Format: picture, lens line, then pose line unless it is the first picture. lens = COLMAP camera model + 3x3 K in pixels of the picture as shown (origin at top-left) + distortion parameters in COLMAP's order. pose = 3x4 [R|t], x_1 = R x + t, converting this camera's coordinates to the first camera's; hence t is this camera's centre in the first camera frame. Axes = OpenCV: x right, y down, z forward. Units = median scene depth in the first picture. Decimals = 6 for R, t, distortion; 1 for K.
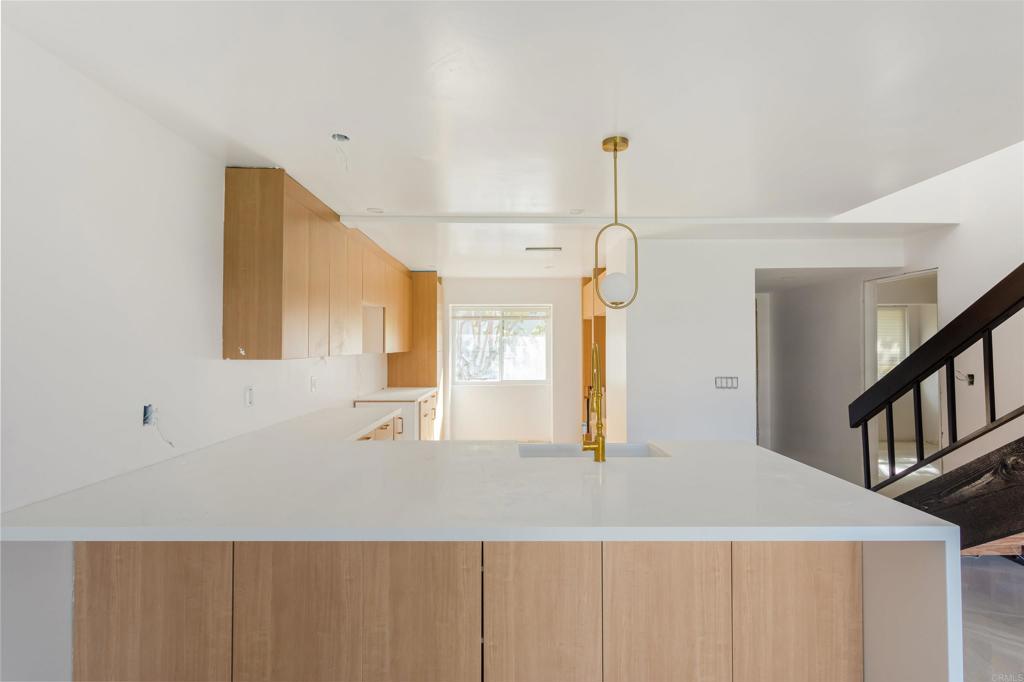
lens RADIAL K [[497.1, 0, 513.4], [0, 497.1, 340.1], [0, 0, 1]] dist [-0.000078, 0.001488]
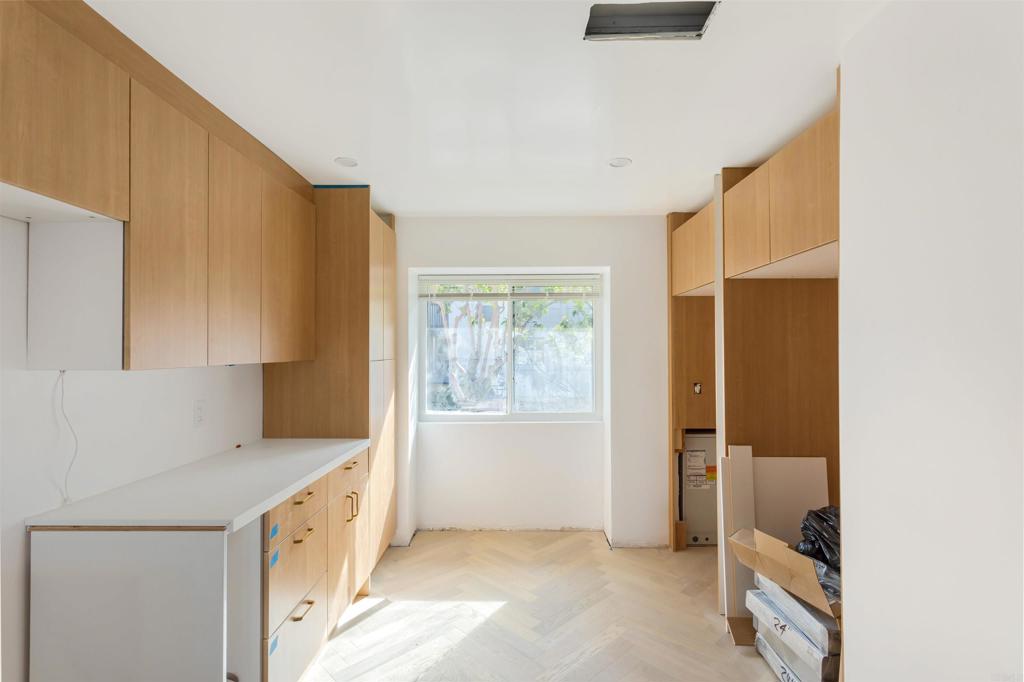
lens RADIAL K [[497.1, 0, 511.9], [0, 497.1, 342.7], [0, 0, 1]] dist [-0.000078, 0.001488]
pose [[0.999648, 0.000418, -0.026525, -0.009210], [-0.000392, 0.999999, 0.000976, 0.005084], [0.026526, -0.000965, 0.999648, 0.482885]]
